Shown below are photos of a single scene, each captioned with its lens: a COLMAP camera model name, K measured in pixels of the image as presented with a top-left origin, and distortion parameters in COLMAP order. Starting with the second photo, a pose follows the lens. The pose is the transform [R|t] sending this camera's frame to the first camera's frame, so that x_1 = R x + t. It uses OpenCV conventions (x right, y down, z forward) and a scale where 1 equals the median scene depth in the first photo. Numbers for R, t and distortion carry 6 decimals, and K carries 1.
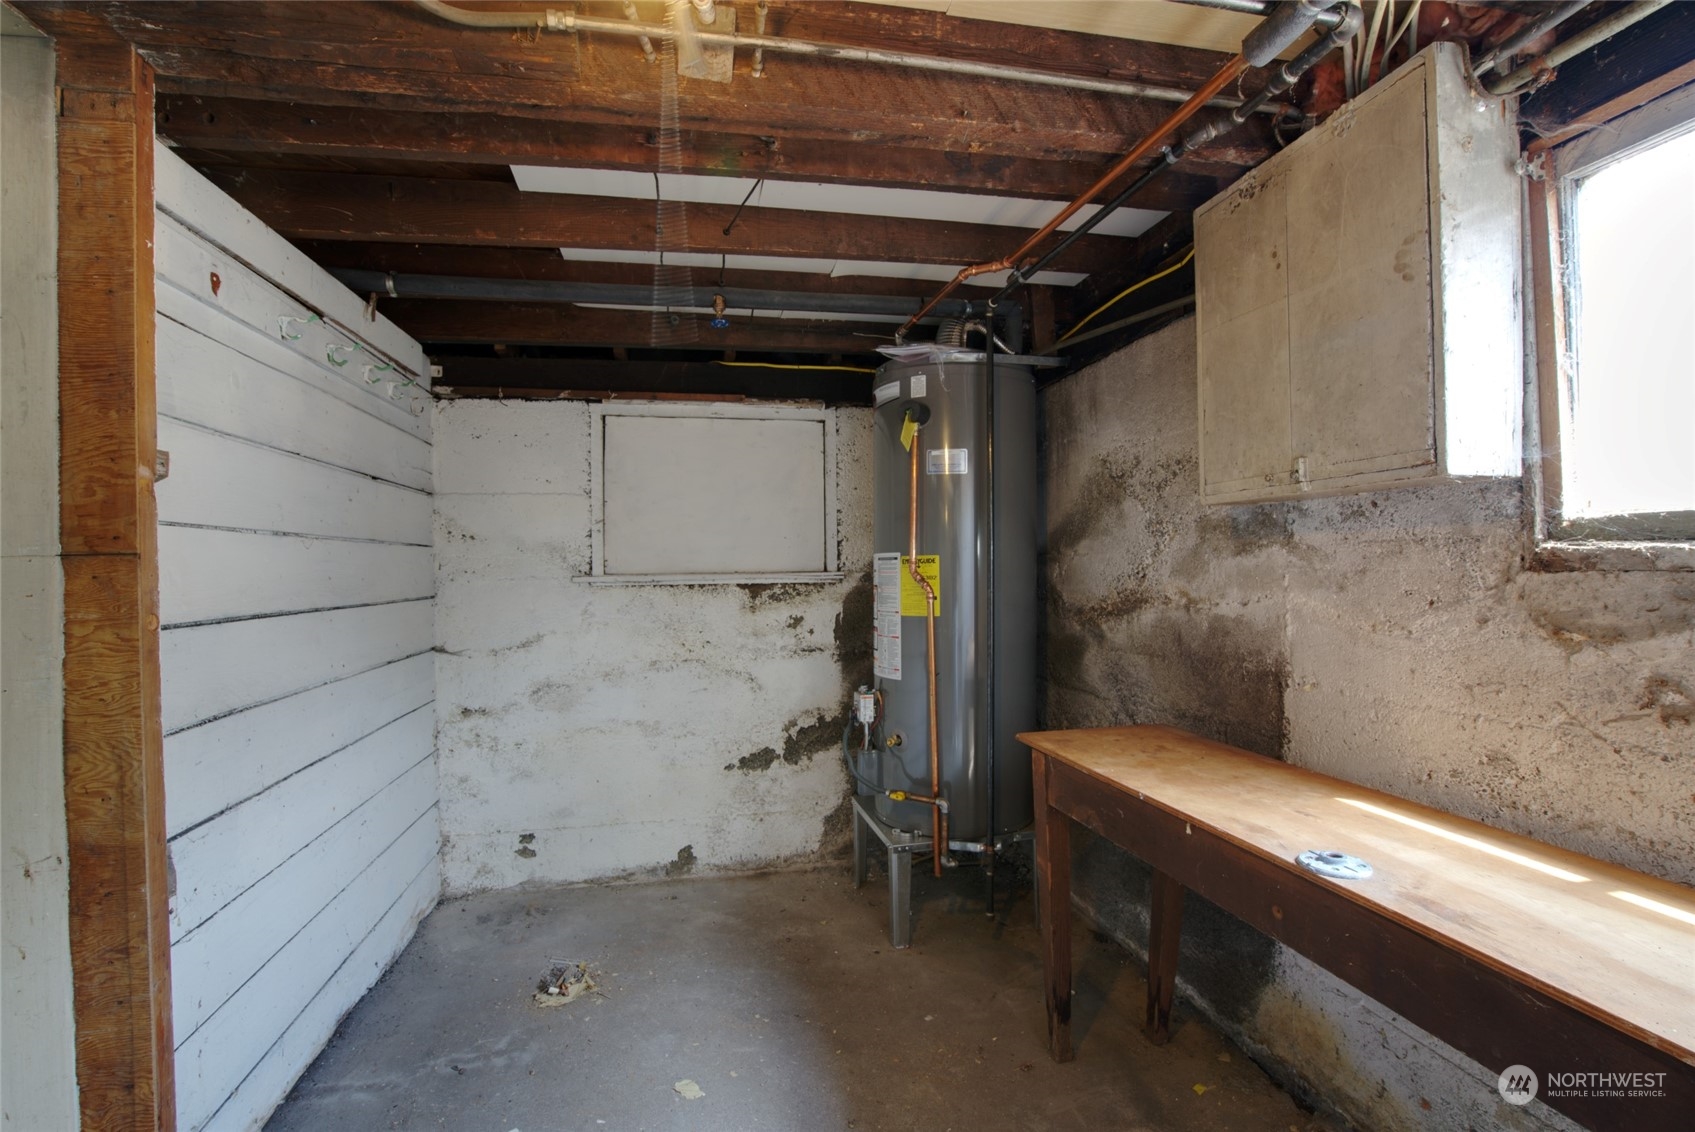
lens RADIAL K [[769.6, 0, 848.8], [0, 769.6, 565.1], [0, 0, 1]] dist [-0.060228, 0.021350]
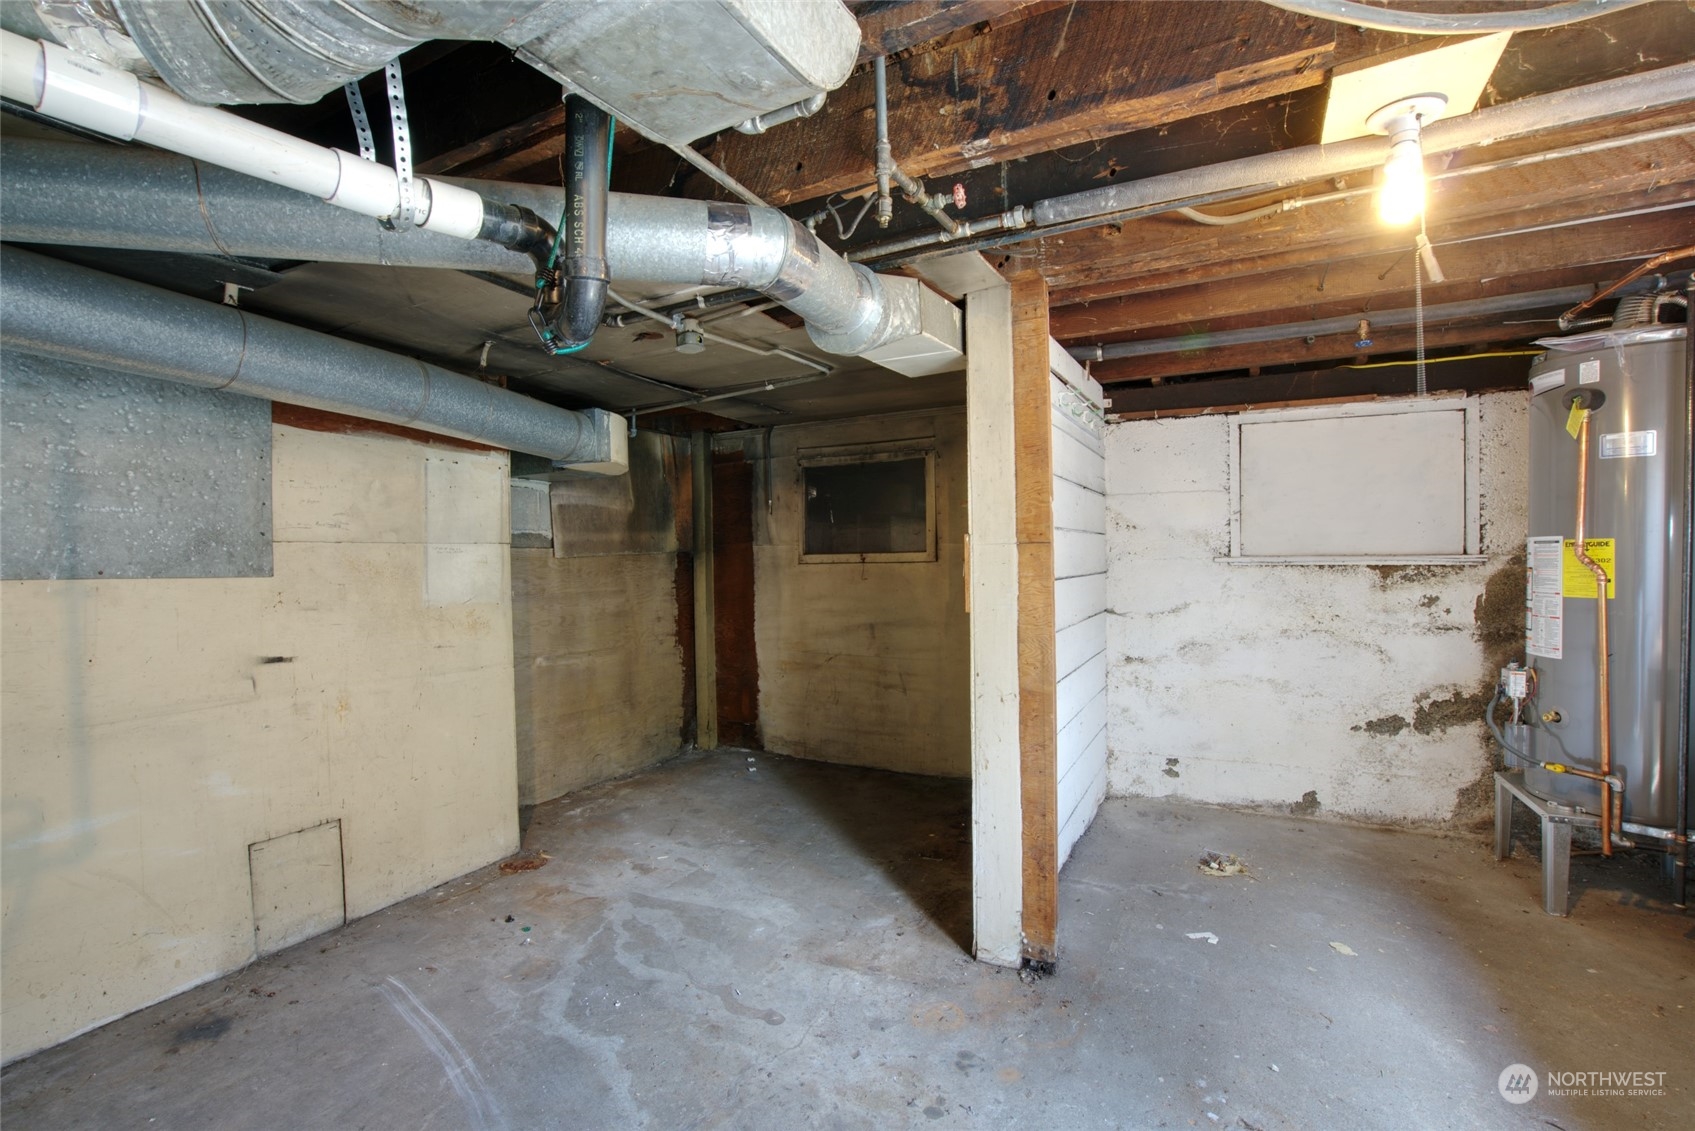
lens RADIAL K [[769.6, 0, 848.8], [0, 769.6, 564.6], [0, 0, 1]] dist [-0.060228, 0.021350]
pose [[0.773731, 0.012107, -0.633399, -0.039645], [0.001486, 0.999780, 0.020925, 0.000041], [0.633513, -0.017132, 0.773543, -0.334511]]
